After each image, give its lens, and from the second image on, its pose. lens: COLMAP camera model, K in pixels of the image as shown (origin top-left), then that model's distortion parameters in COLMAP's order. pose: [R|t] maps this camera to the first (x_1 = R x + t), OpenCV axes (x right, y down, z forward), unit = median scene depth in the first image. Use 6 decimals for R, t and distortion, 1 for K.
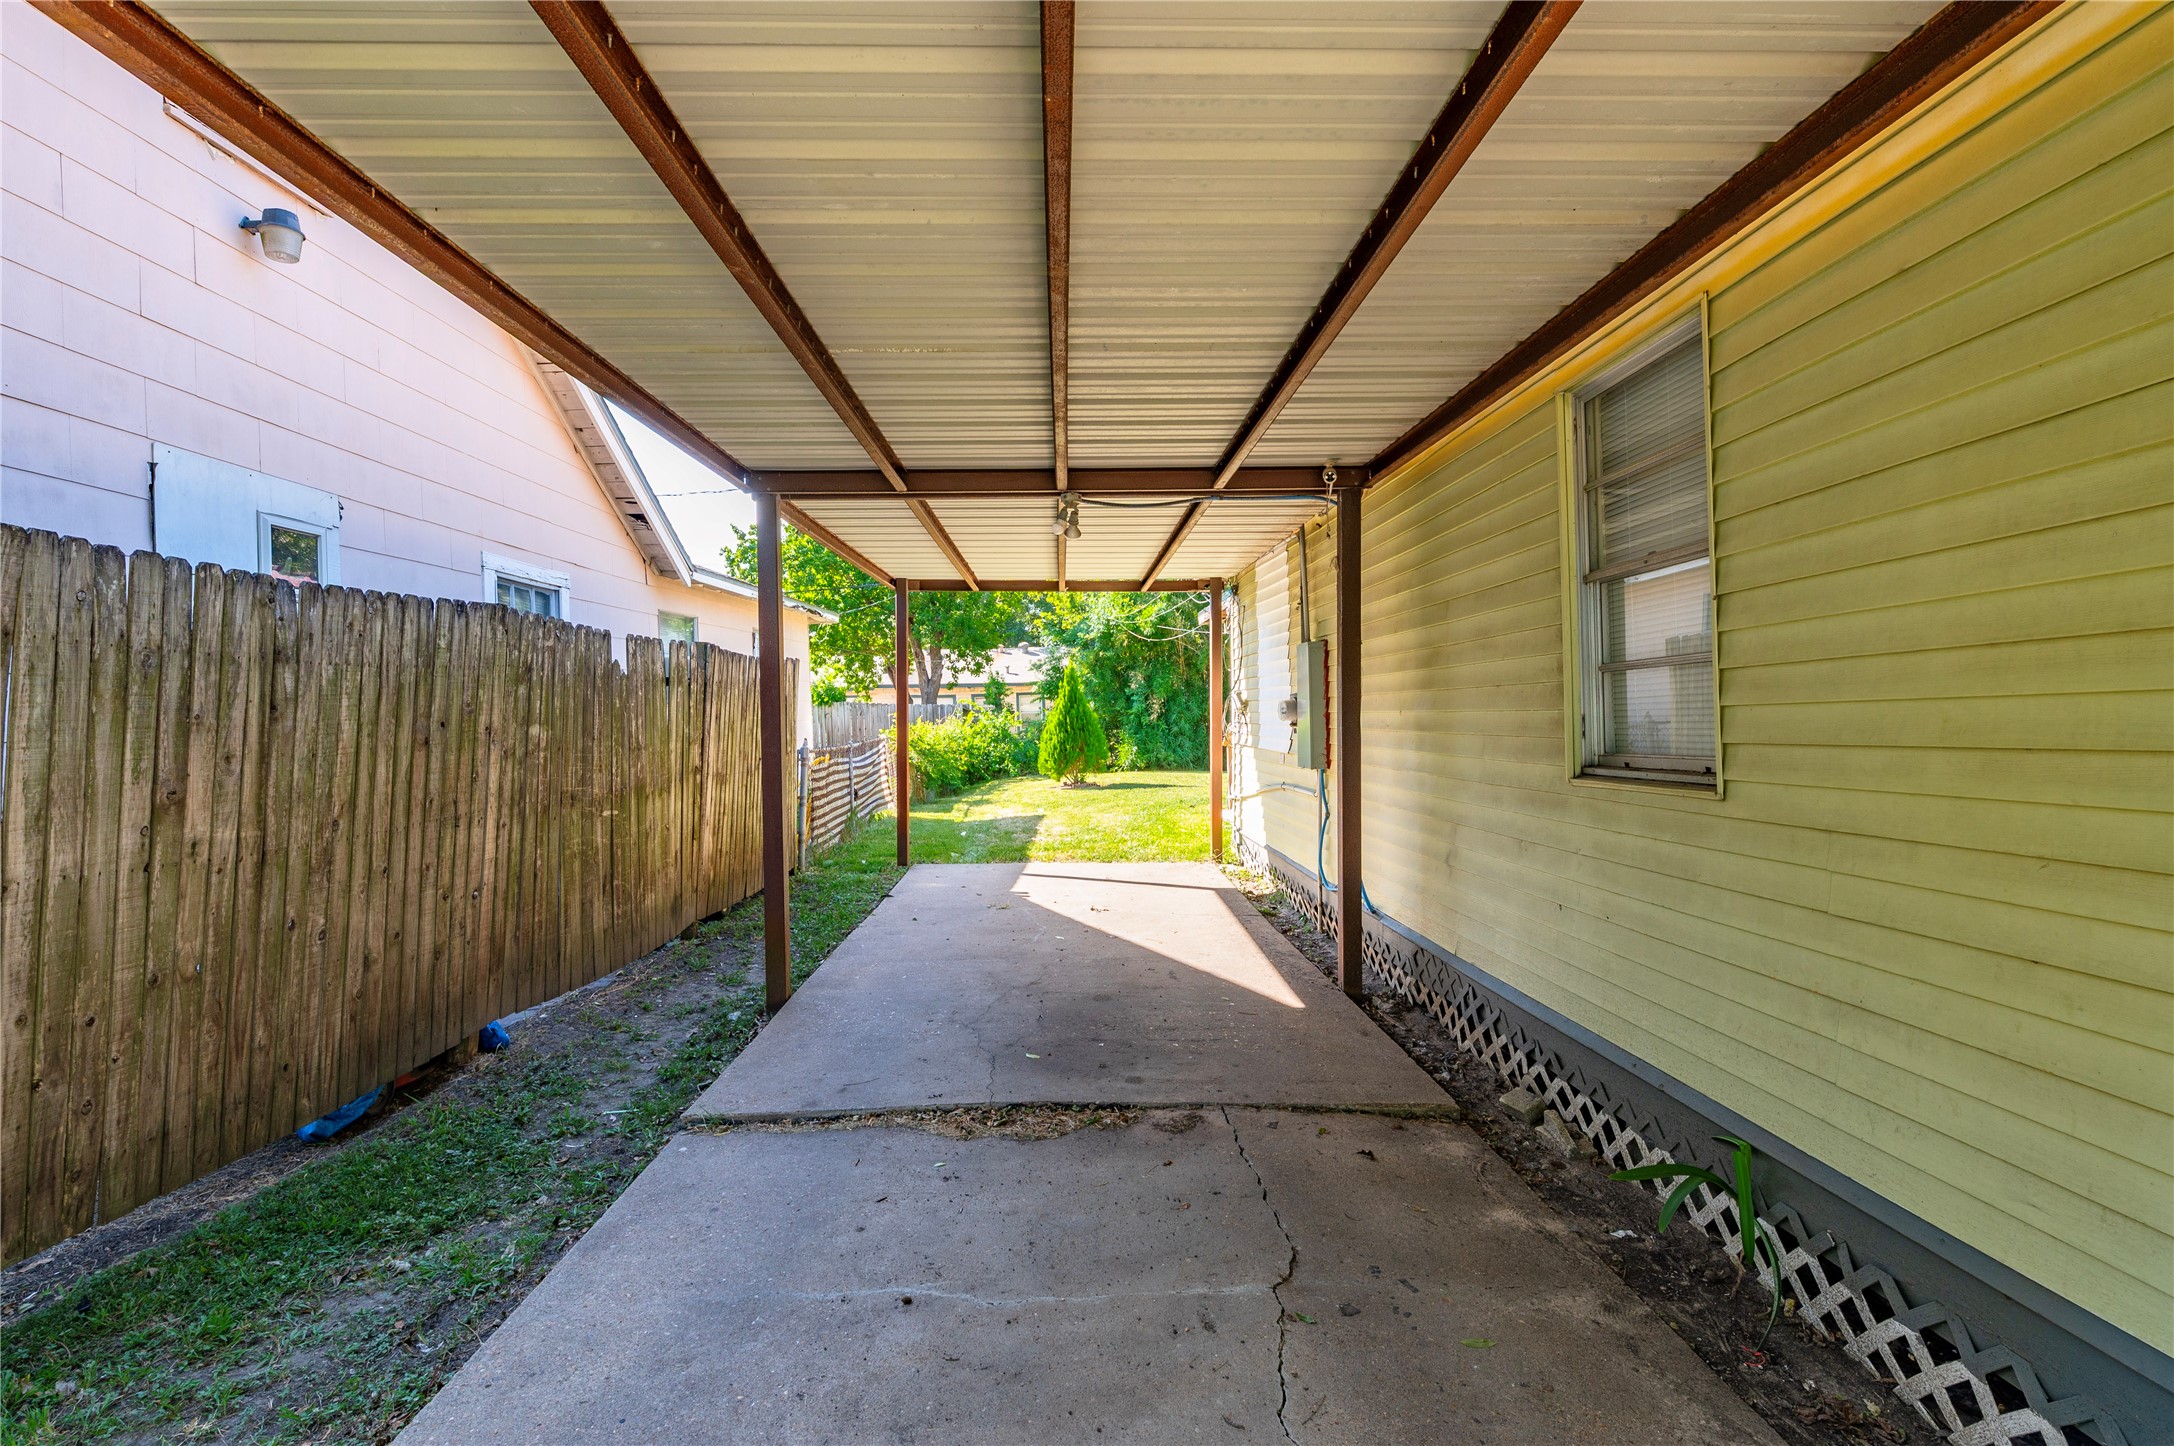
lens RADIAL K [[995.1, 0, 1090.8], [0, 995.1, 714.2], [0, 0, 1]] dist [0.000435, -0.004906]
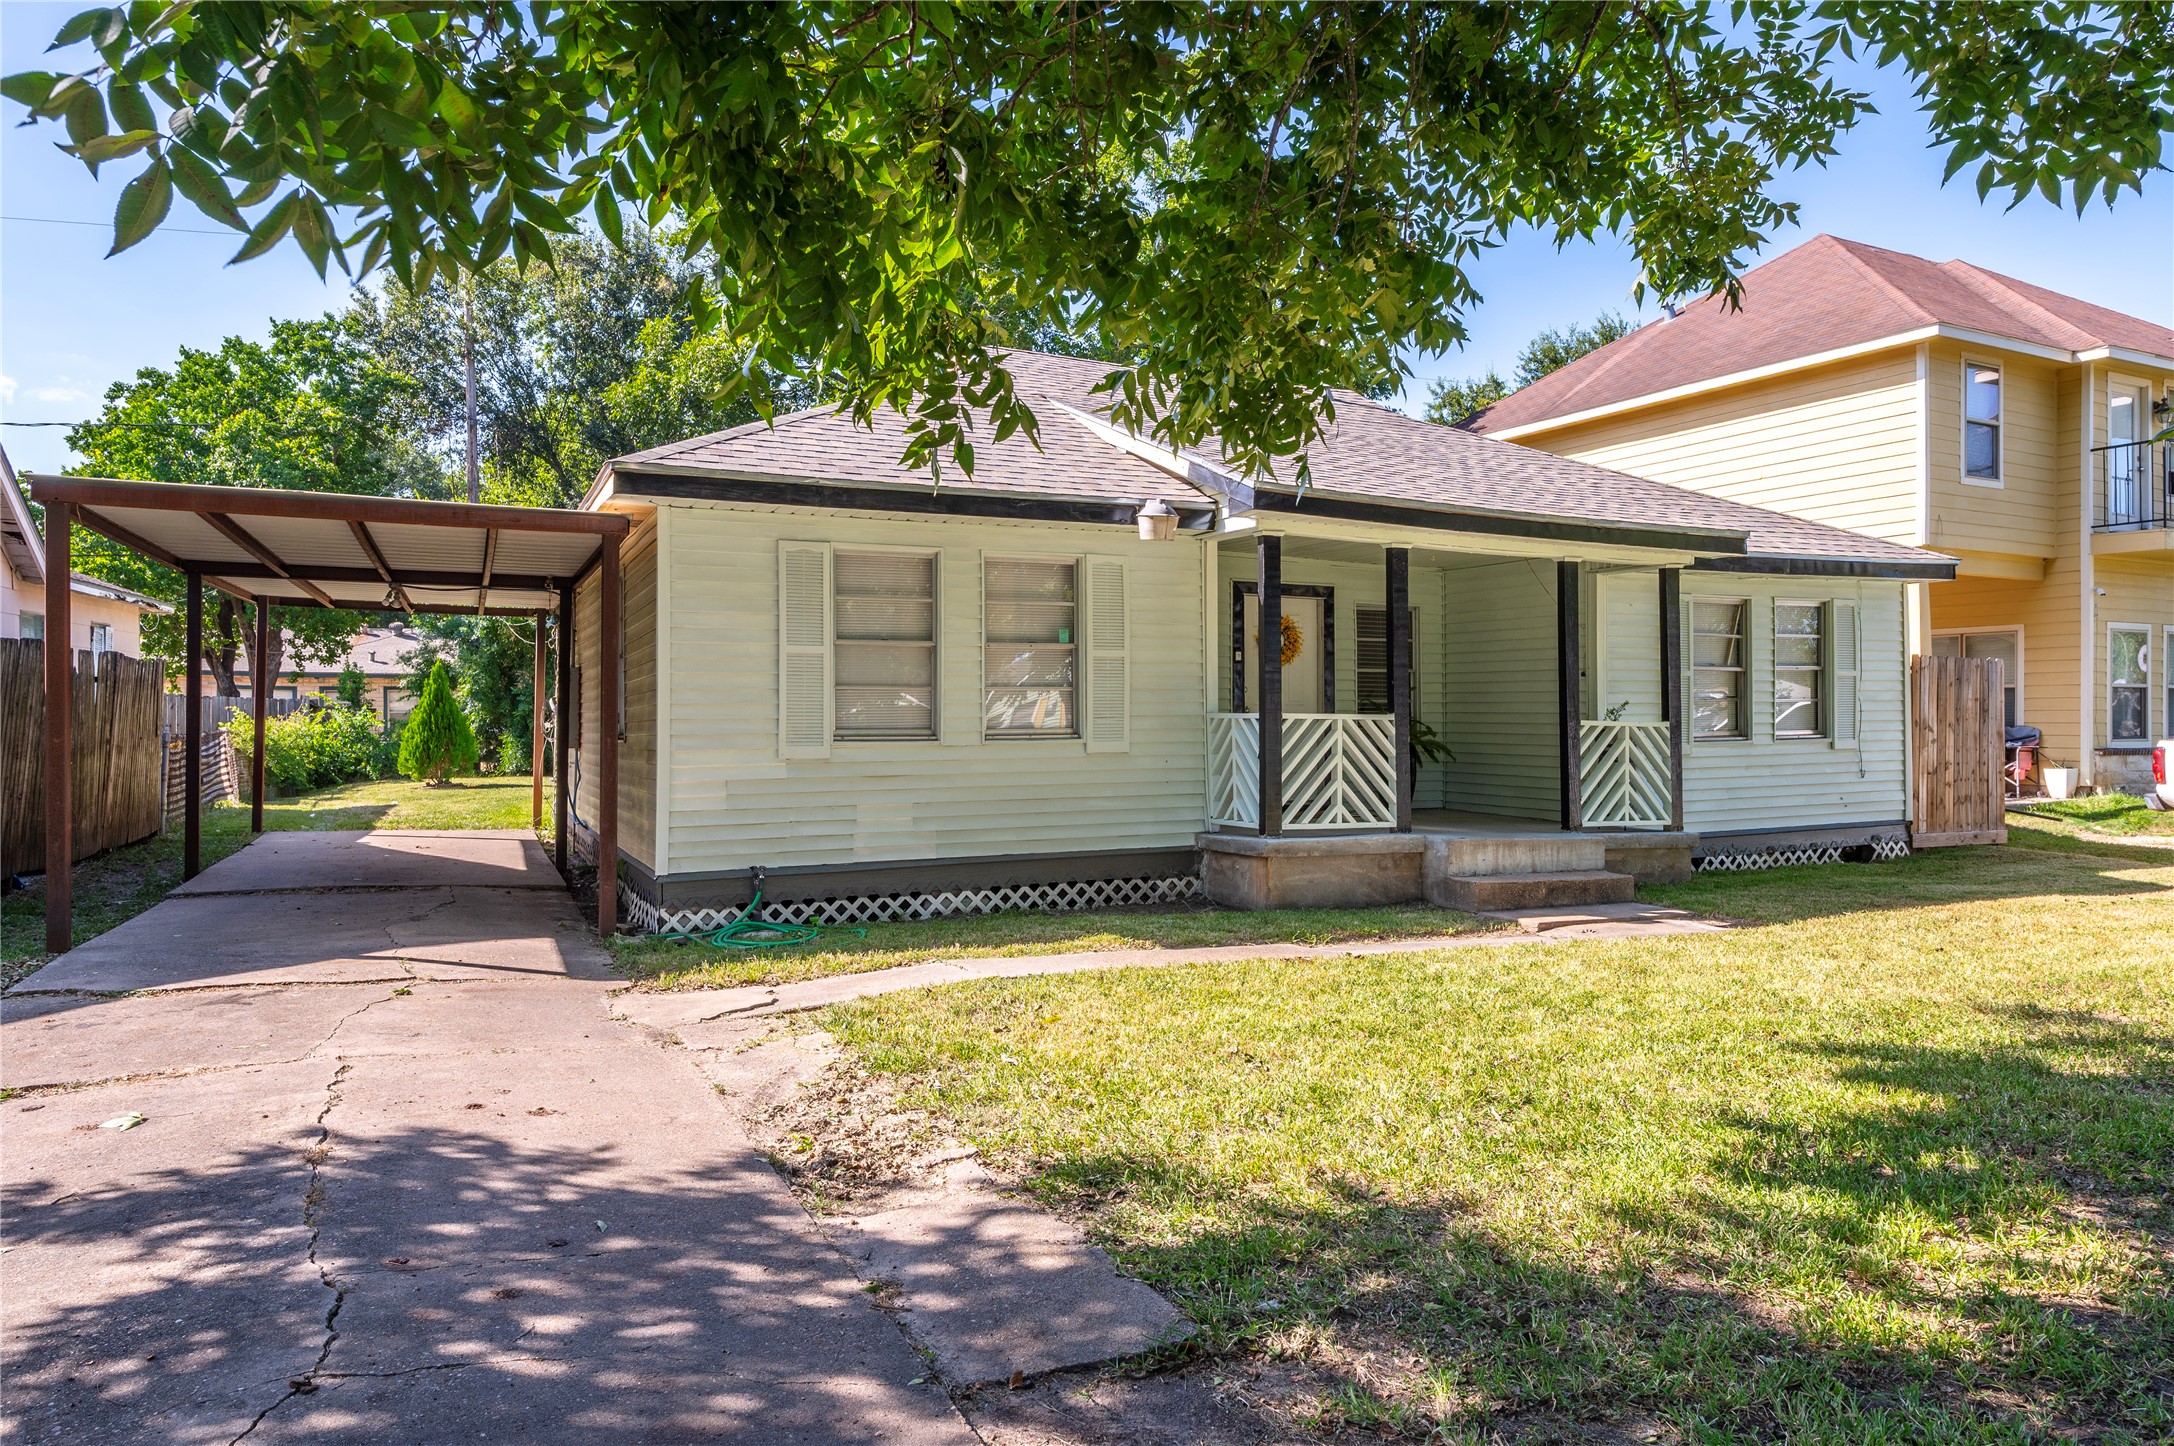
lens RADIAL K [[1426.7, 0, 1084.9], [0, 1426.7, 710.4], [0, 0, 1]] dist [-0.001692, -0.001573]
pose [[0.930134, 0.025577, 0.366330, 0.052260], [-0.021711, 0.999657, -0.014670, 0.003827], [-0.366579, 0.005692, 0.930370, -0.472660]]
